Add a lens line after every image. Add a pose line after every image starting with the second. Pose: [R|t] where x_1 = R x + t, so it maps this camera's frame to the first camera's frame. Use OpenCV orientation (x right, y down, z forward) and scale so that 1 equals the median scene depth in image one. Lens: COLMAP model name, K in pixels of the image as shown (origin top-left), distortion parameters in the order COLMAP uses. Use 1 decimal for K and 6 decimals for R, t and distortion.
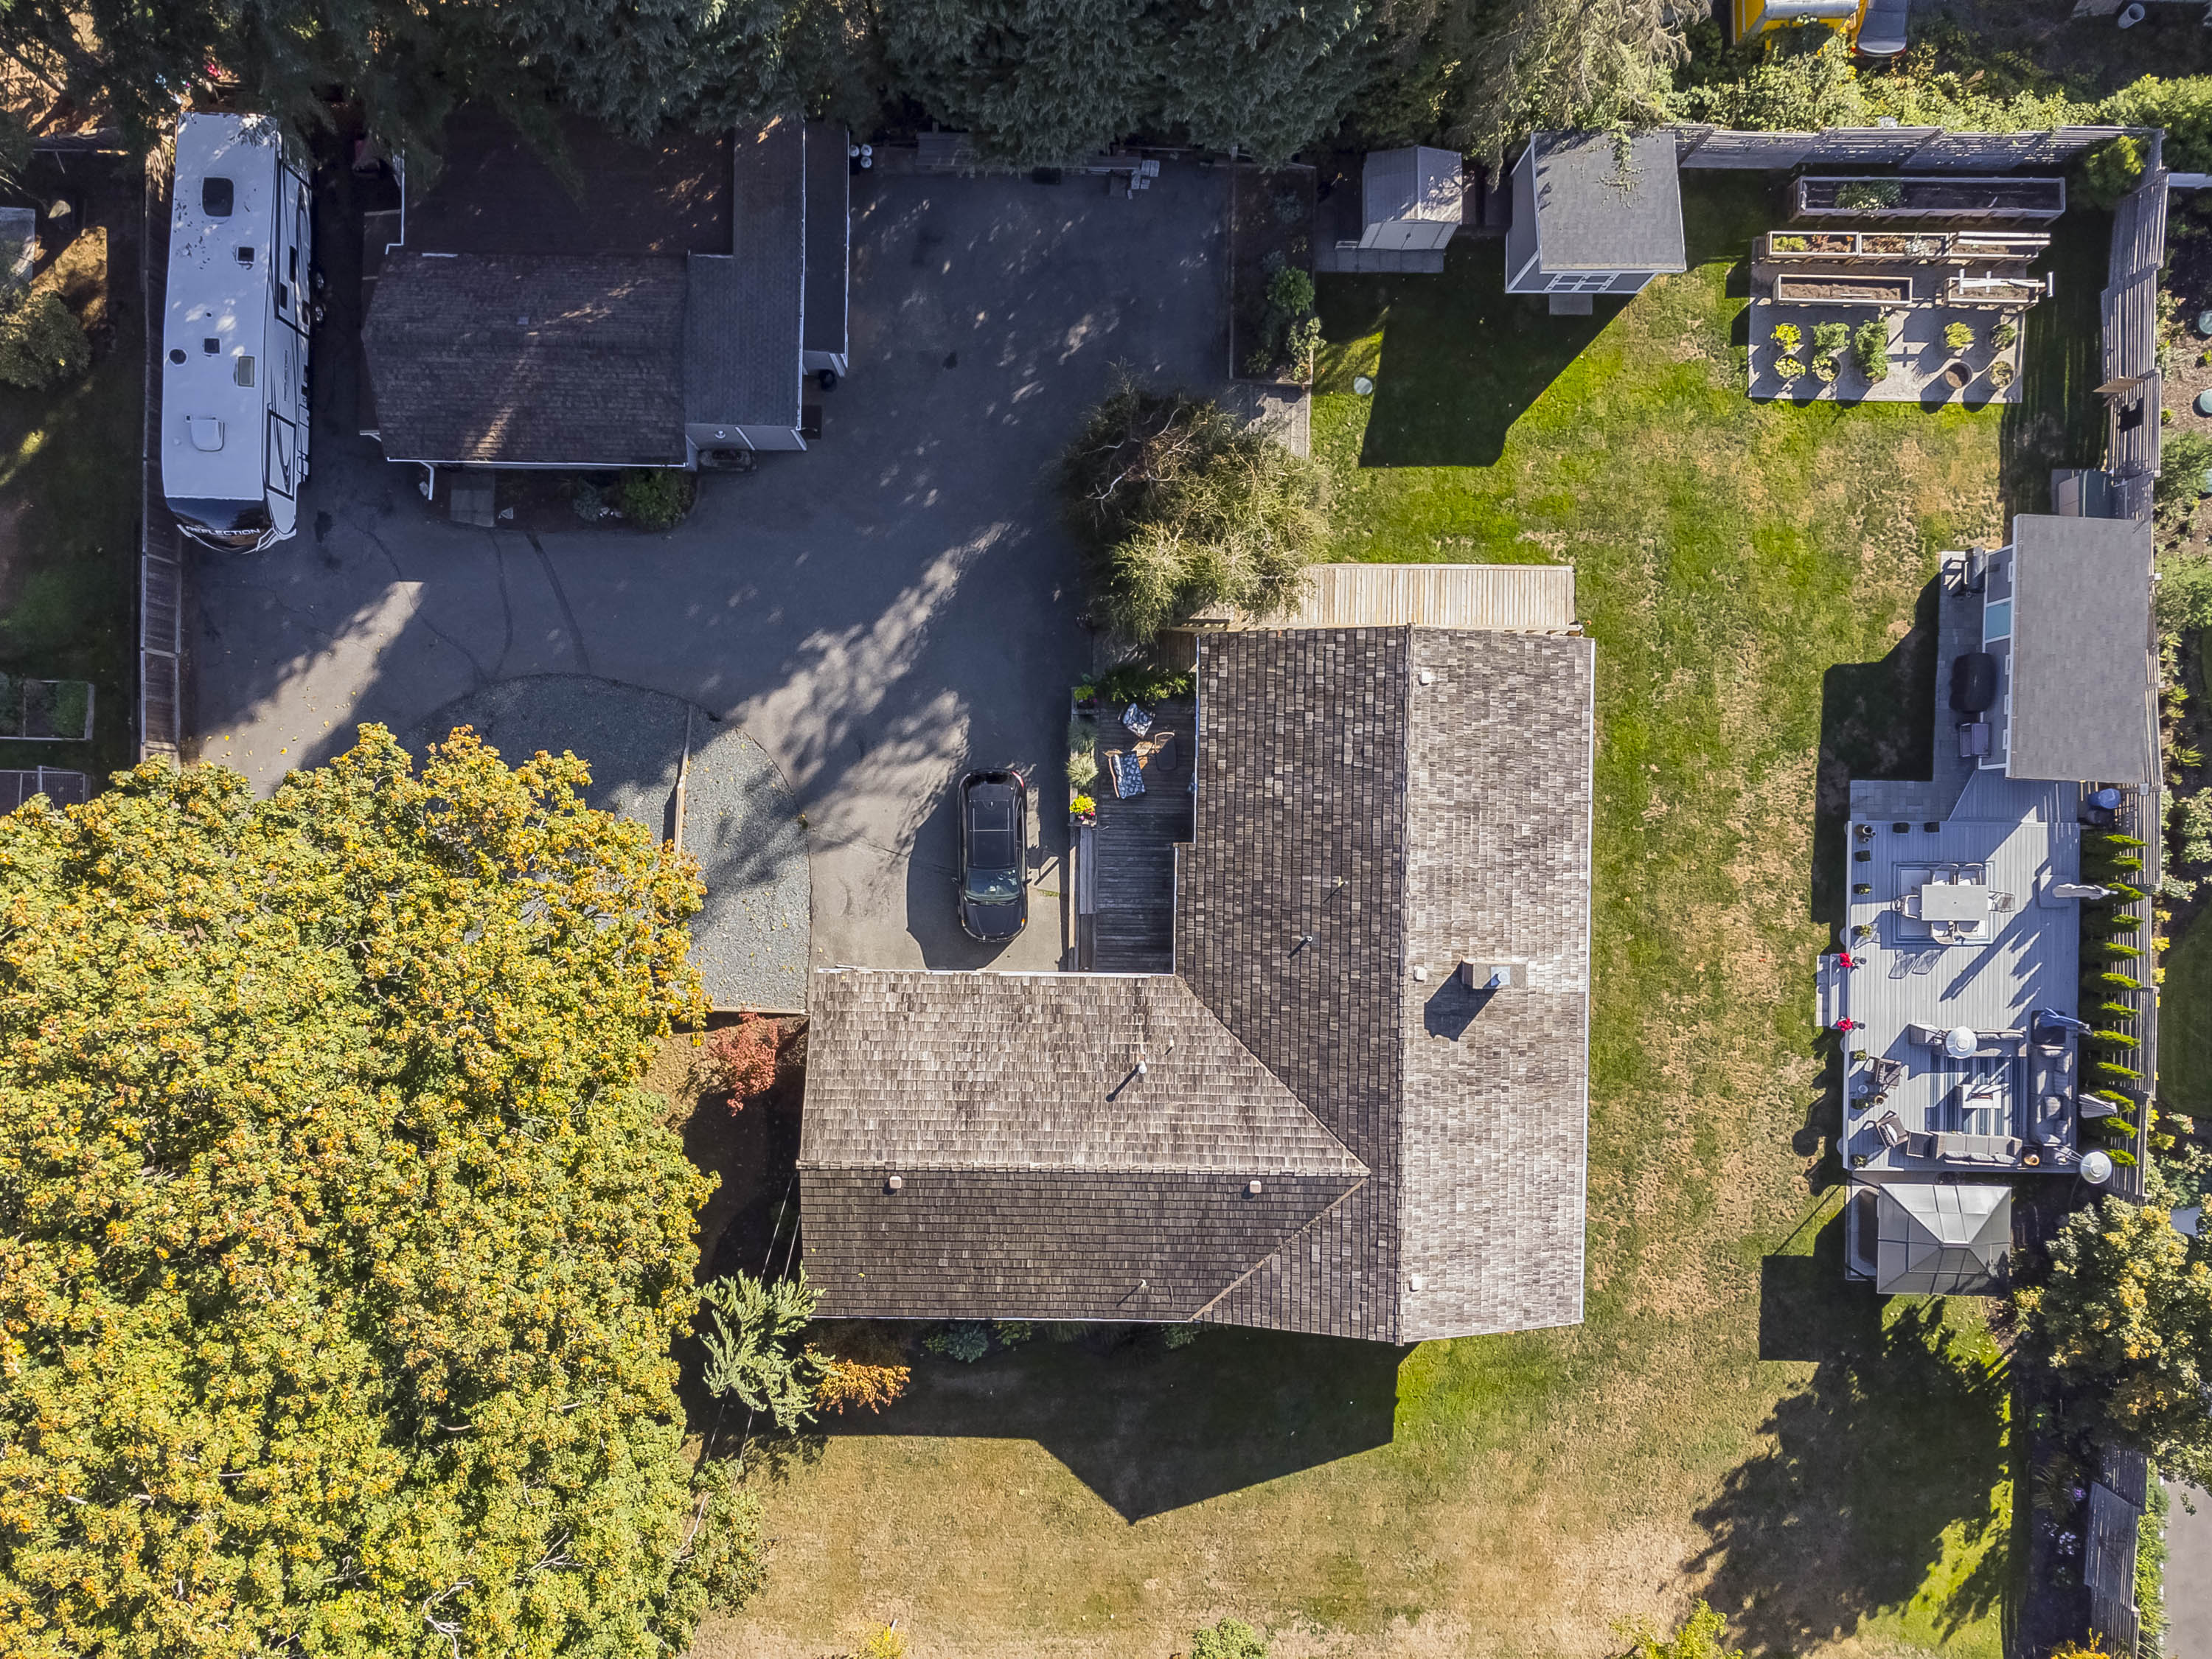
lens RADIAL K [[1676.6, 0, 1099.3], [0, 1676.6, 831.6], [0, 0, 1]] dist [0.006211, 0.027679]
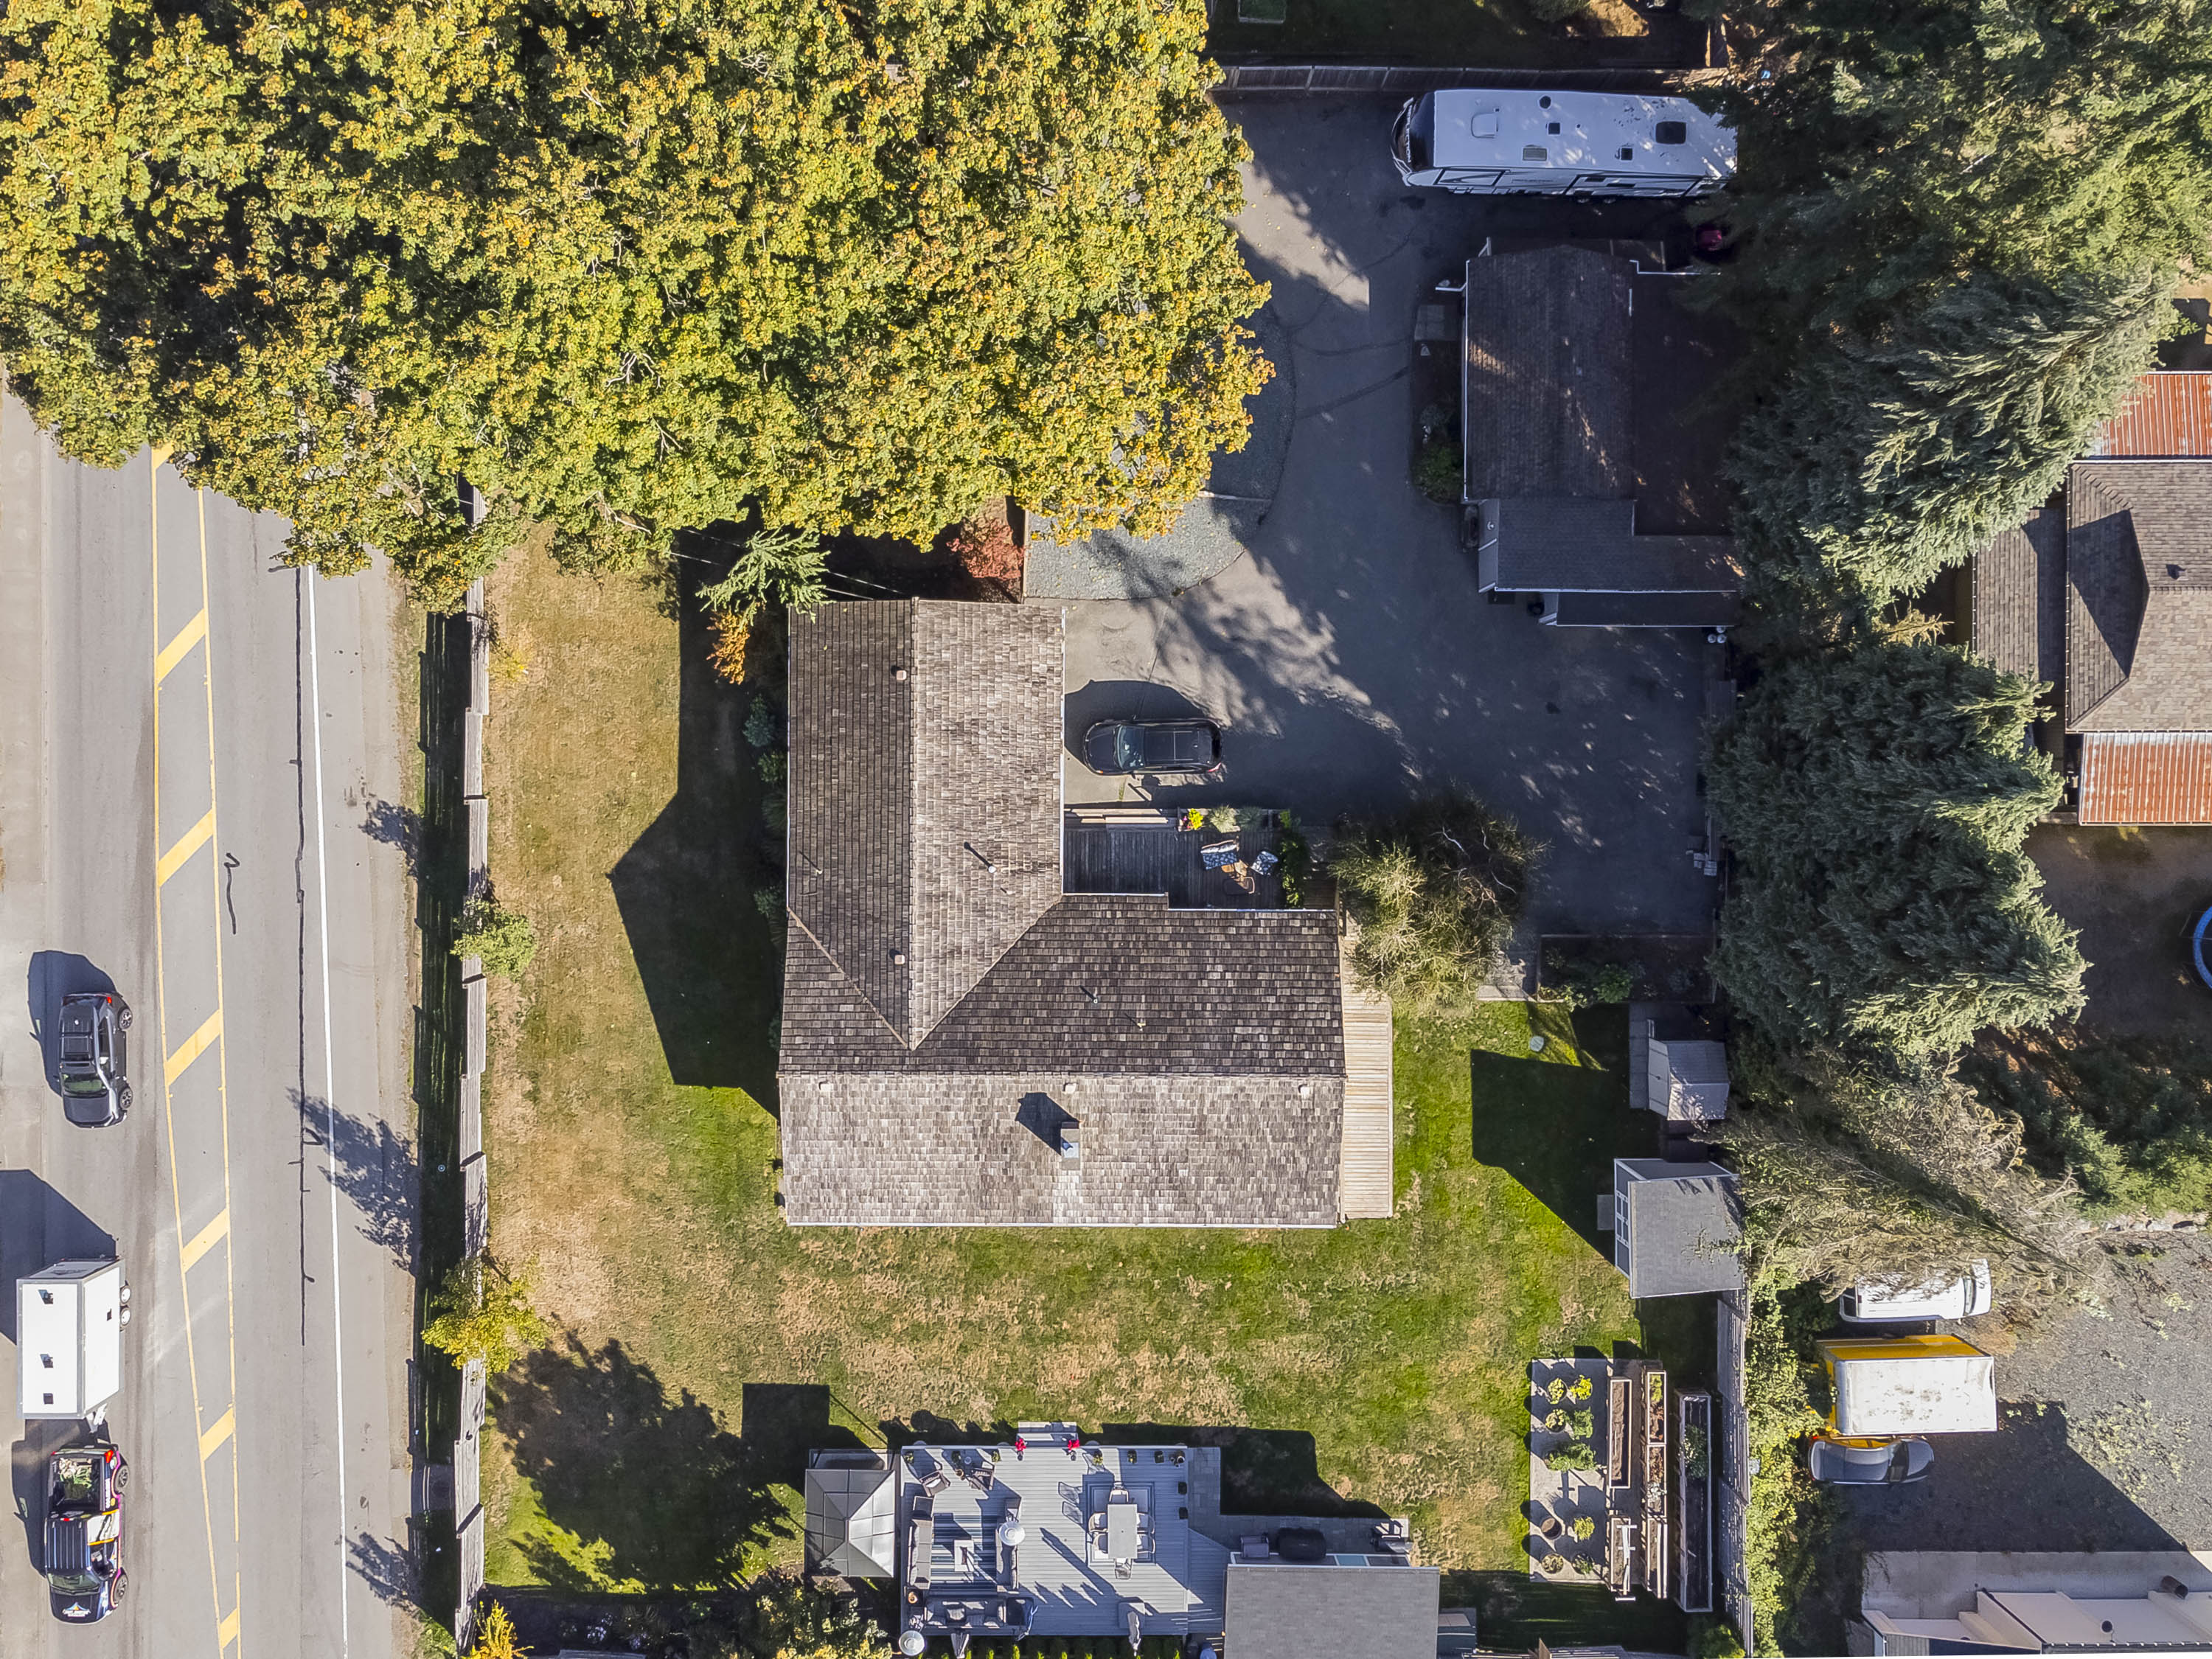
lens RADIAL K [[1765.0, 0, 1102.0], [0, 1765.0, 813.8], [0, 0, 1]] dist [0.029291, -0.018819]
pose [[0.010860, 0.999911, -0.007728, -0.004441], [-0.999881, 0.010774, -0.011017, 0.065694], [-0.010933, 0.007847, 0.999909, -0.295698]]
